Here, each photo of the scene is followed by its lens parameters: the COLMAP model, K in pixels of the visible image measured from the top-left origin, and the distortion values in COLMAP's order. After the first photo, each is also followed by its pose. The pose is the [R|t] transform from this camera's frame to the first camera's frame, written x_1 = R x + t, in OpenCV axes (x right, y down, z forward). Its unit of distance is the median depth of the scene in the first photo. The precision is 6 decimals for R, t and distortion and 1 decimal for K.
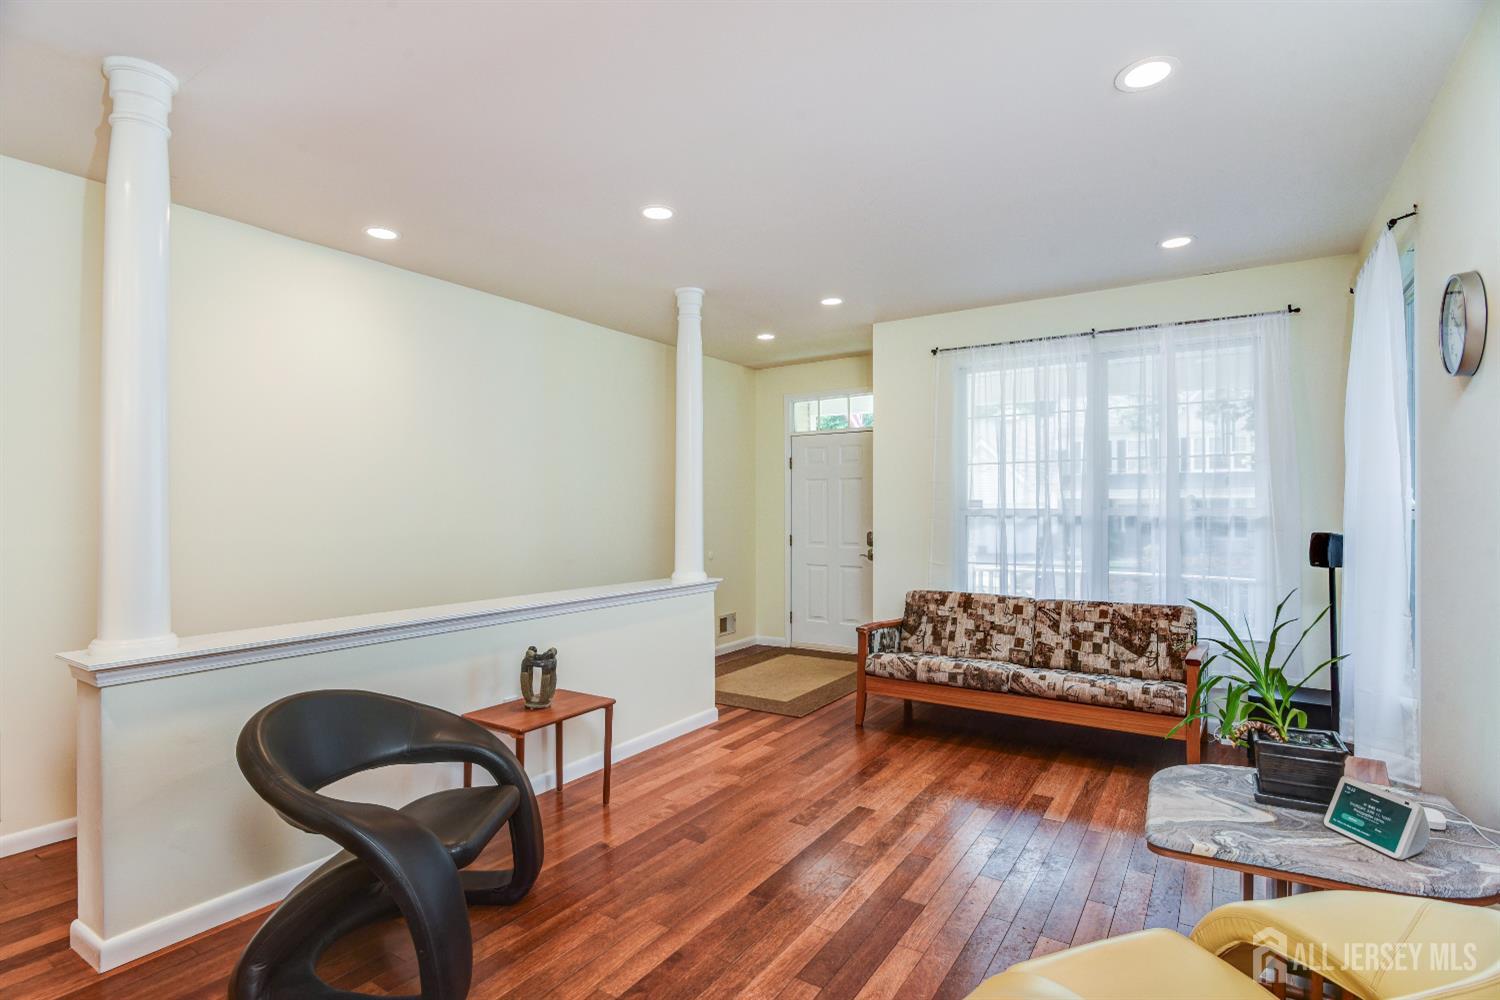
lens RADIAL K [[740.6, 0, 750.0], [0, 740.6, 500.0], [0, 0, 1]] dist [-0.015826, -0.000795]
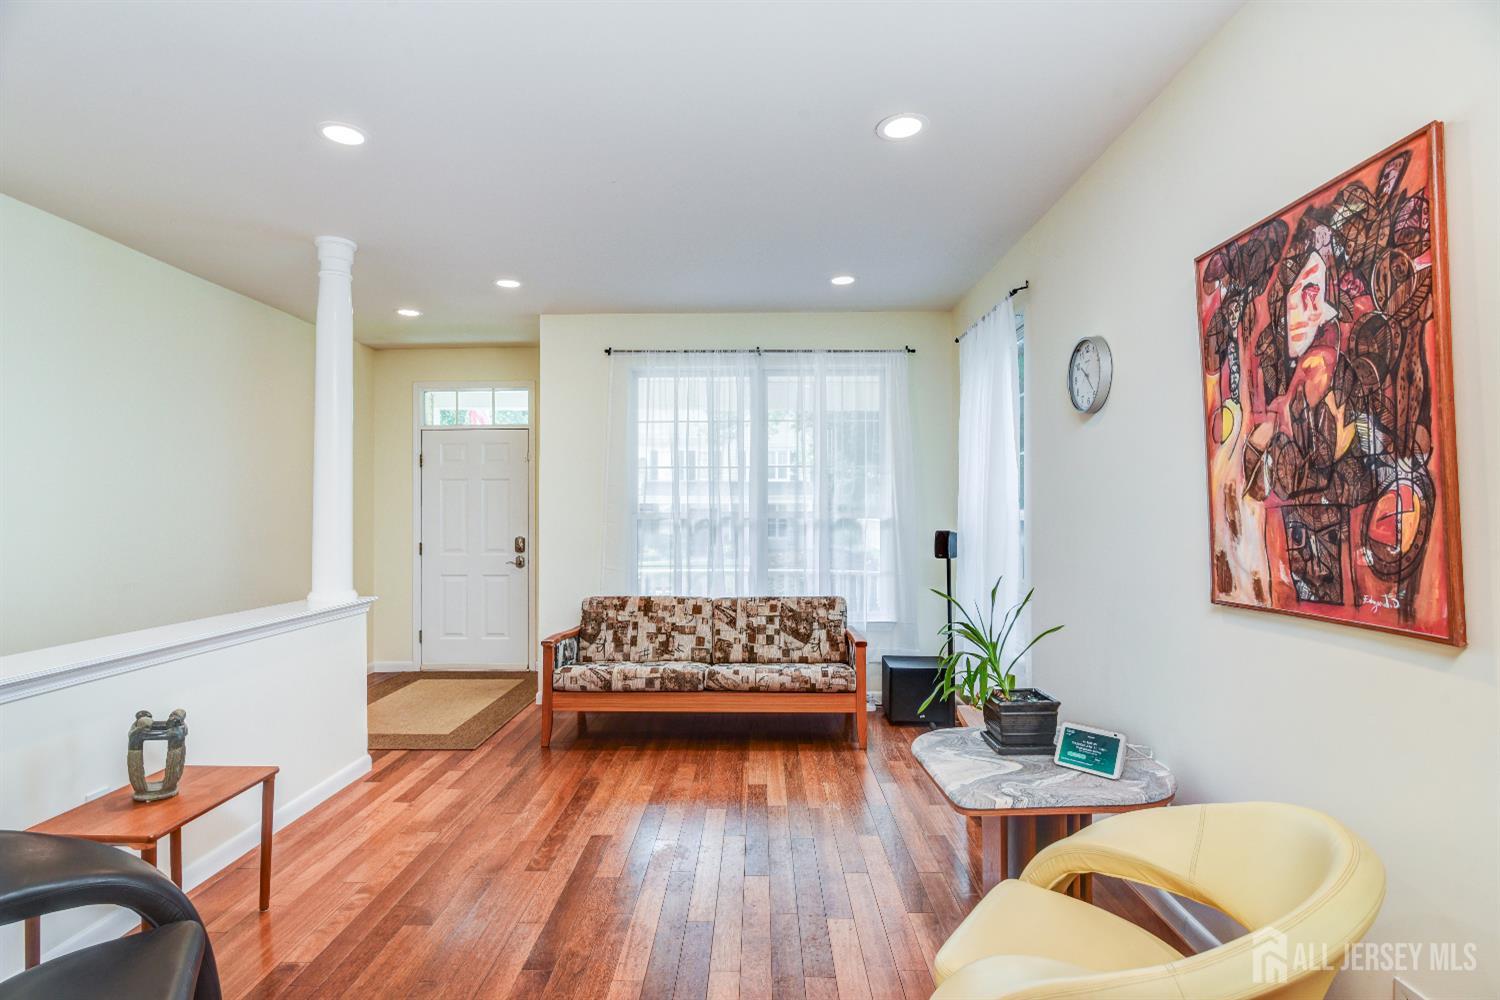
lens RADIAL K [[740.6, 0, 750.0], [0, 740.6, 500.0], [0, 0, 1]] dist [-0.015826, -0.000795]
pose [[0.843839, 0.007568, 0.536543, -0.147311], [-0.004591, 0.999966, -0.006883, 0.001972], [-0.536577, 0.003345, 0.843845, 0.093582]]
